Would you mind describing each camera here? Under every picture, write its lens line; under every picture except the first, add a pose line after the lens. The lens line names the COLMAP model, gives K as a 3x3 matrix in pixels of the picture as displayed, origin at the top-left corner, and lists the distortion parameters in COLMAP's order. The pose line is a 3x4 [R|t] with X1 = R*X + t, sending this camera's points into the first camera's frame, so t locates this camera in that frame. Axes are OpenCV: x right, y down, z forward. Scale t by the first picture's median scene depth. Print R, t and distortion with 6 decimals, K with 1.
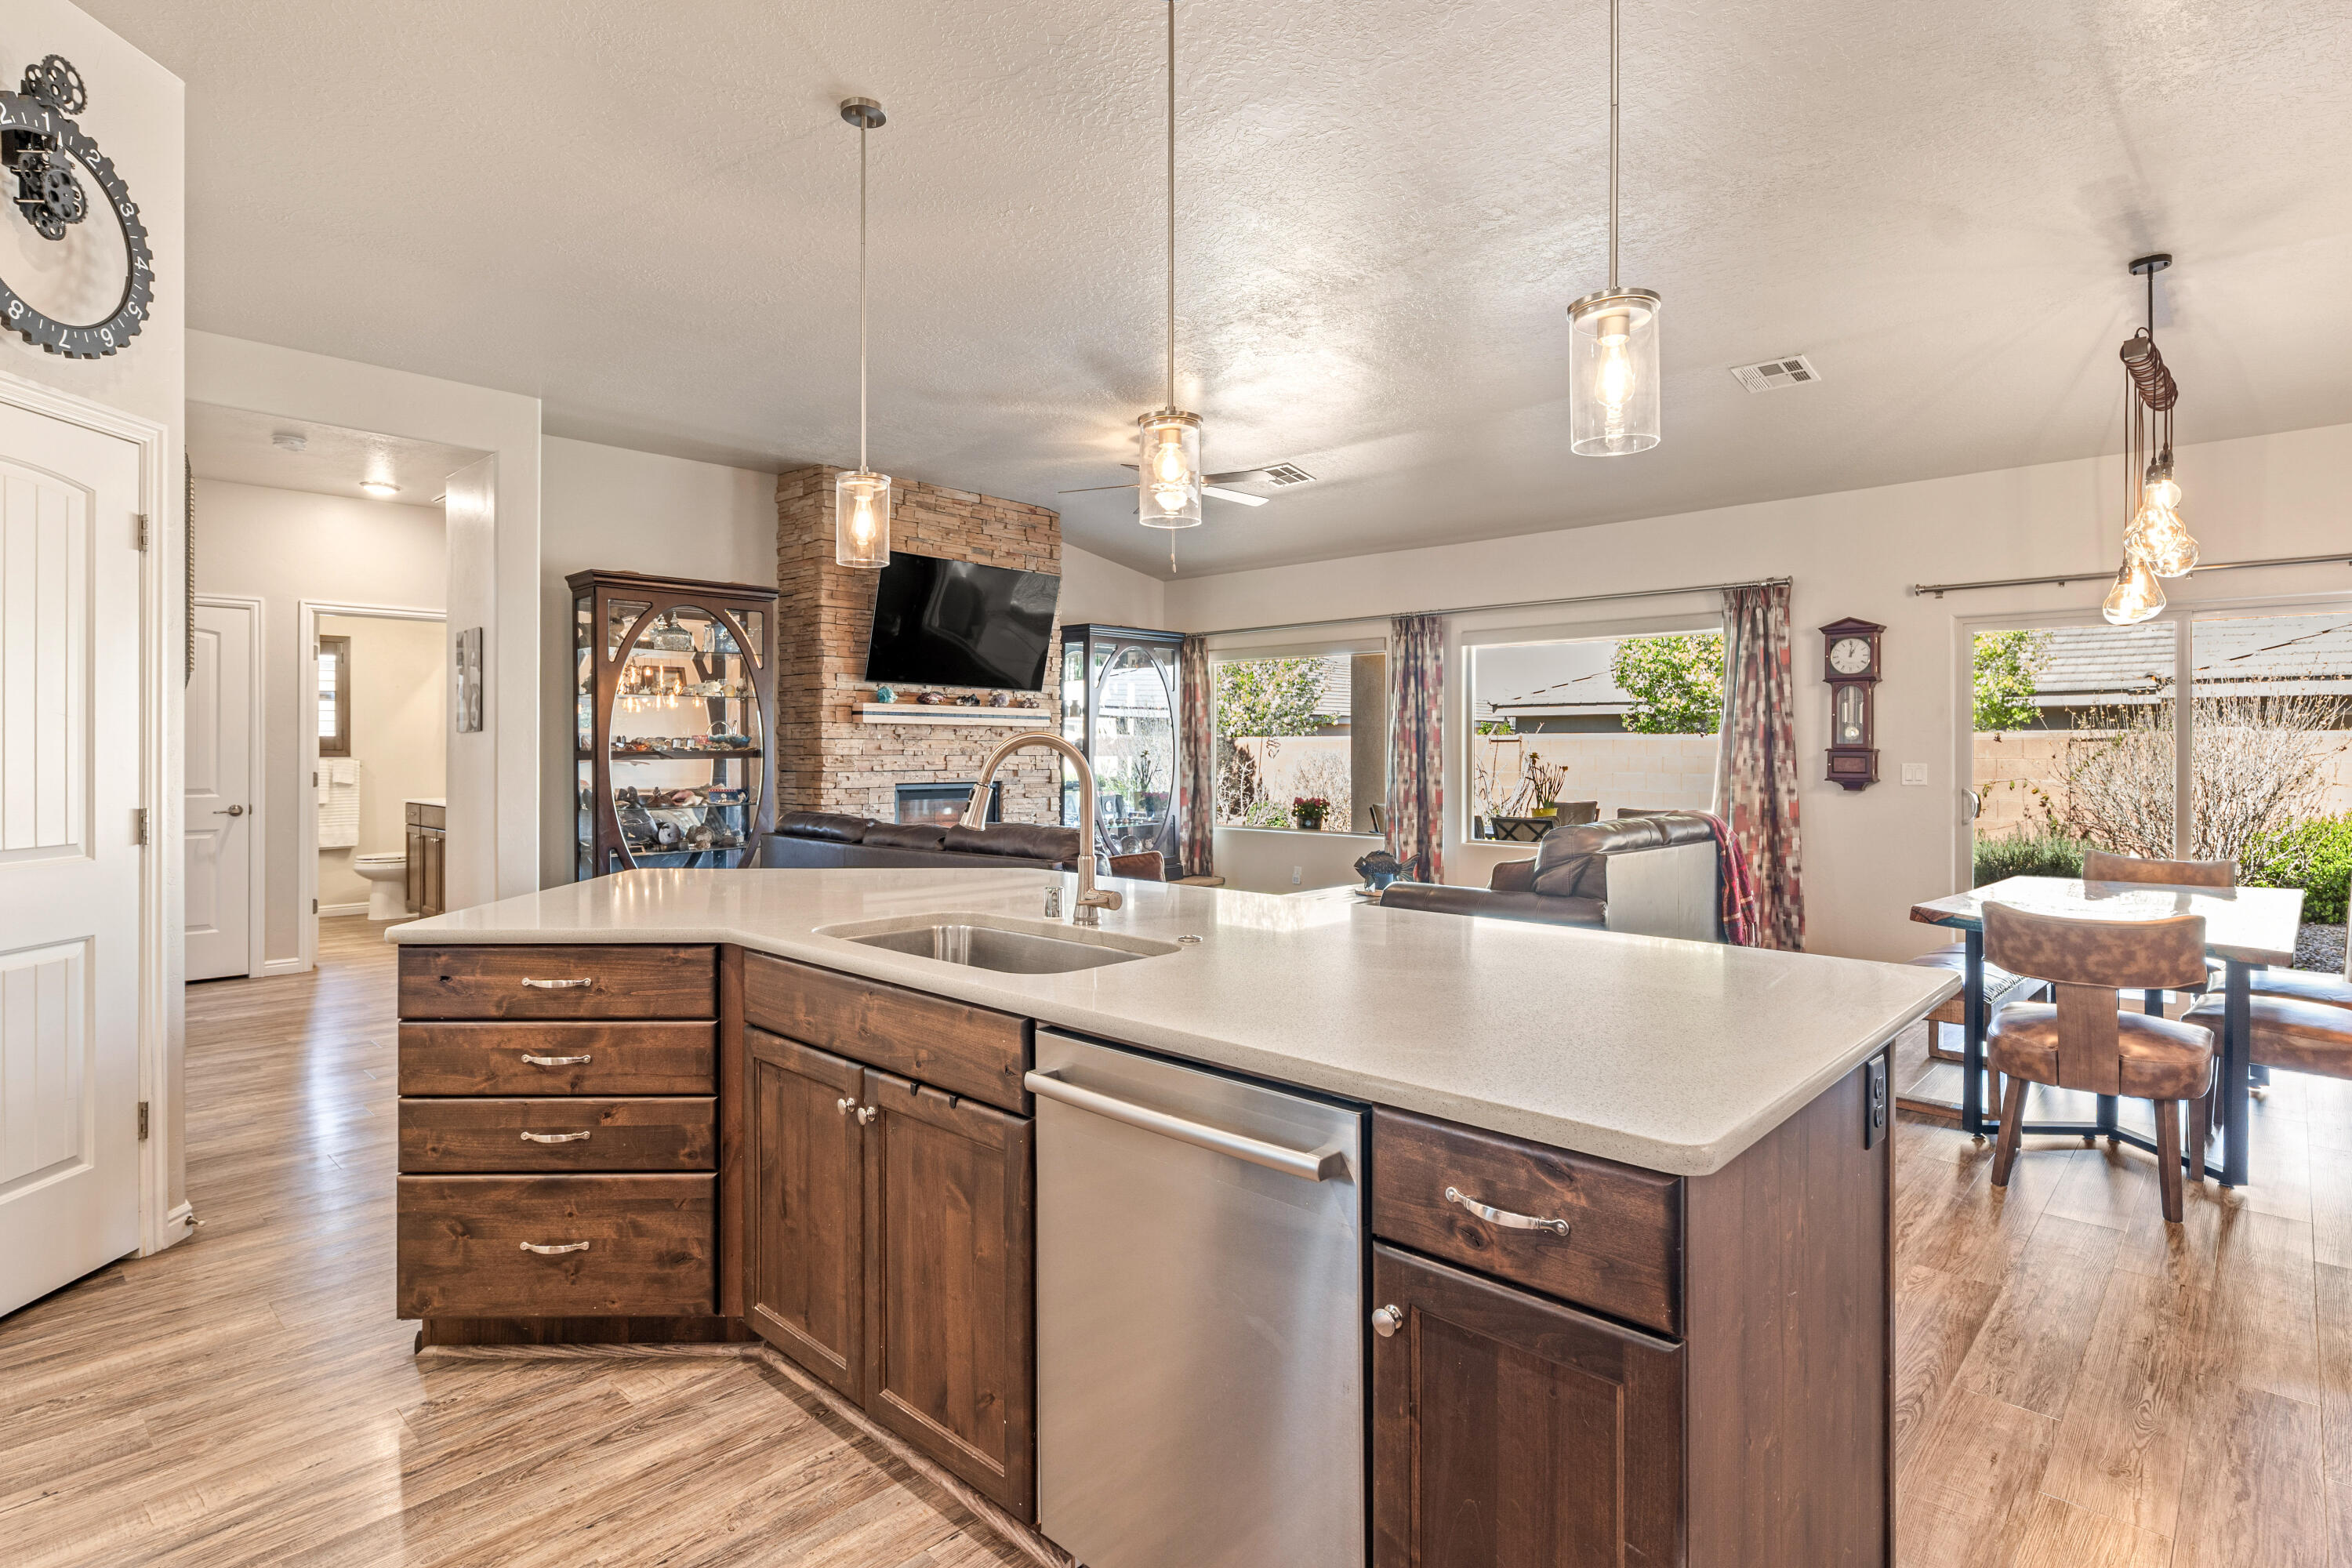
lens RADIAL K [[1142.9, 0, 1207.6], [0, 1142.9, 745.4], [0, 0, 1]] dist [0.001391, 0.000028]
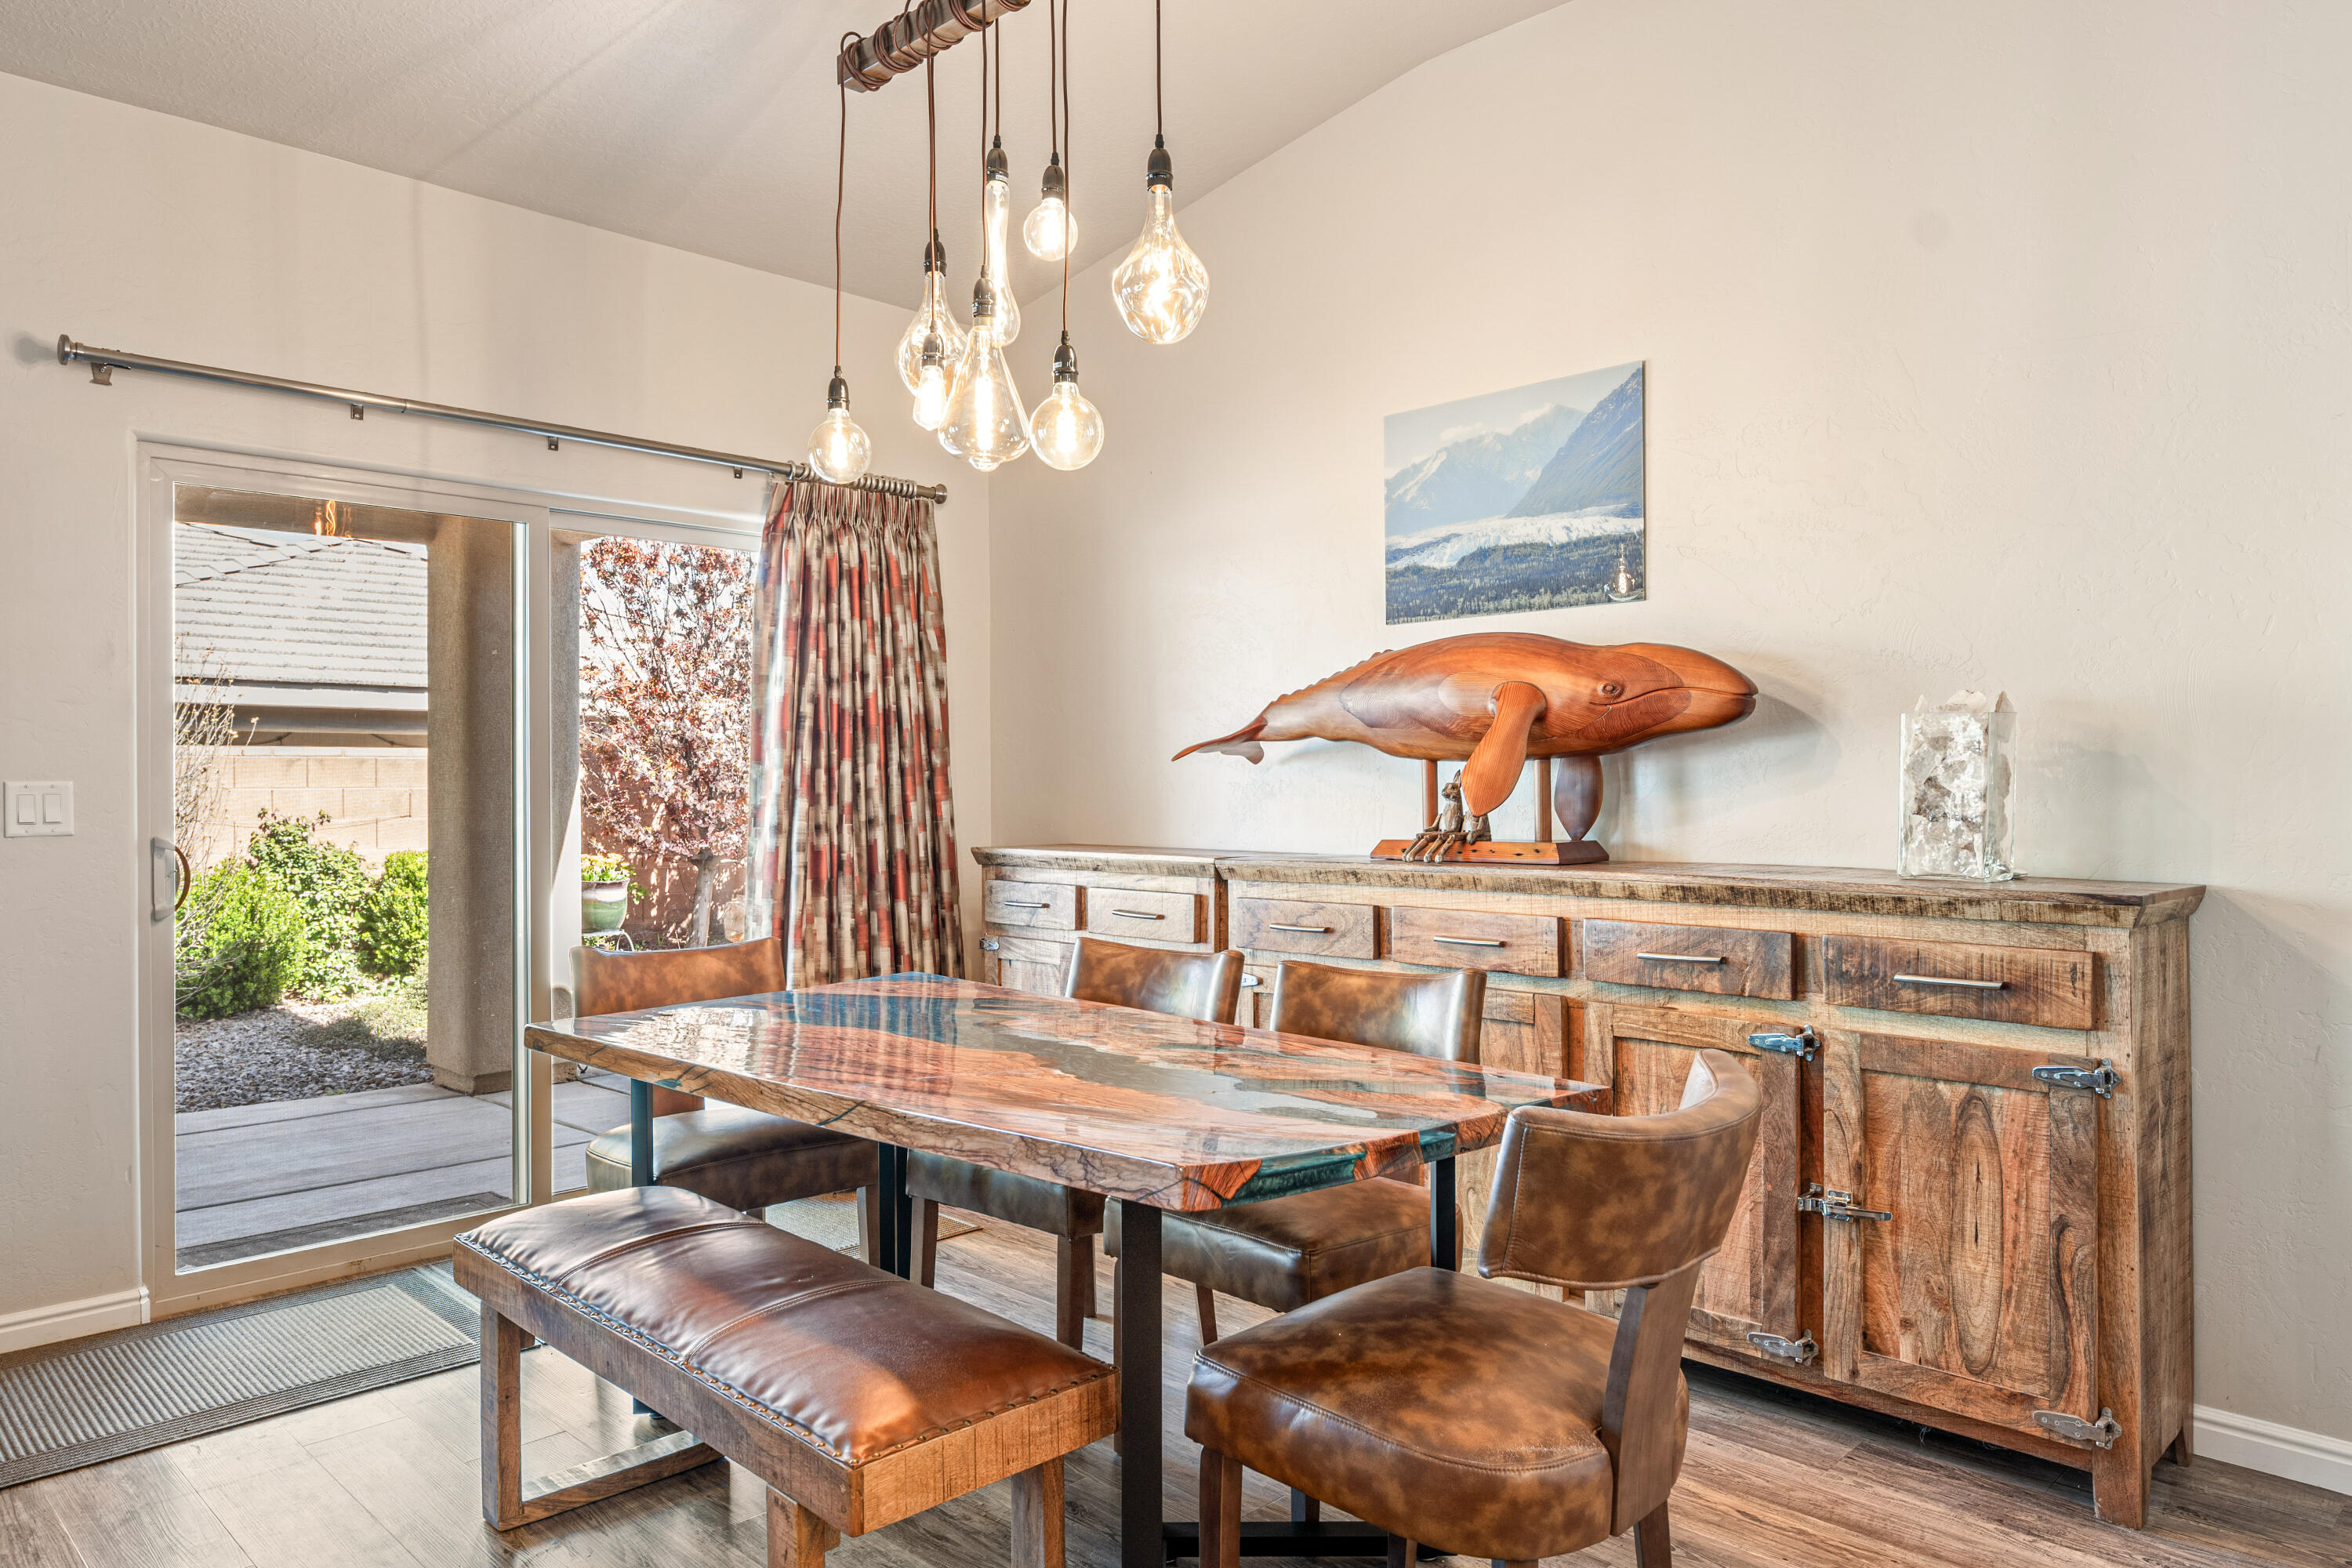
lens RADIAL K [[1490.4, 0, 1177.8], [0, 1490.4, 786.0], [0, 0, 1]] dist [-0.003673, -0.000975]
pose [[0.070272, 0.001226, 0.997527, 0.098918], [0.003101, 0.999994, -0.001448, 0.015263], [-0.997523, 0.003195, 0.070268, 0.437340]]
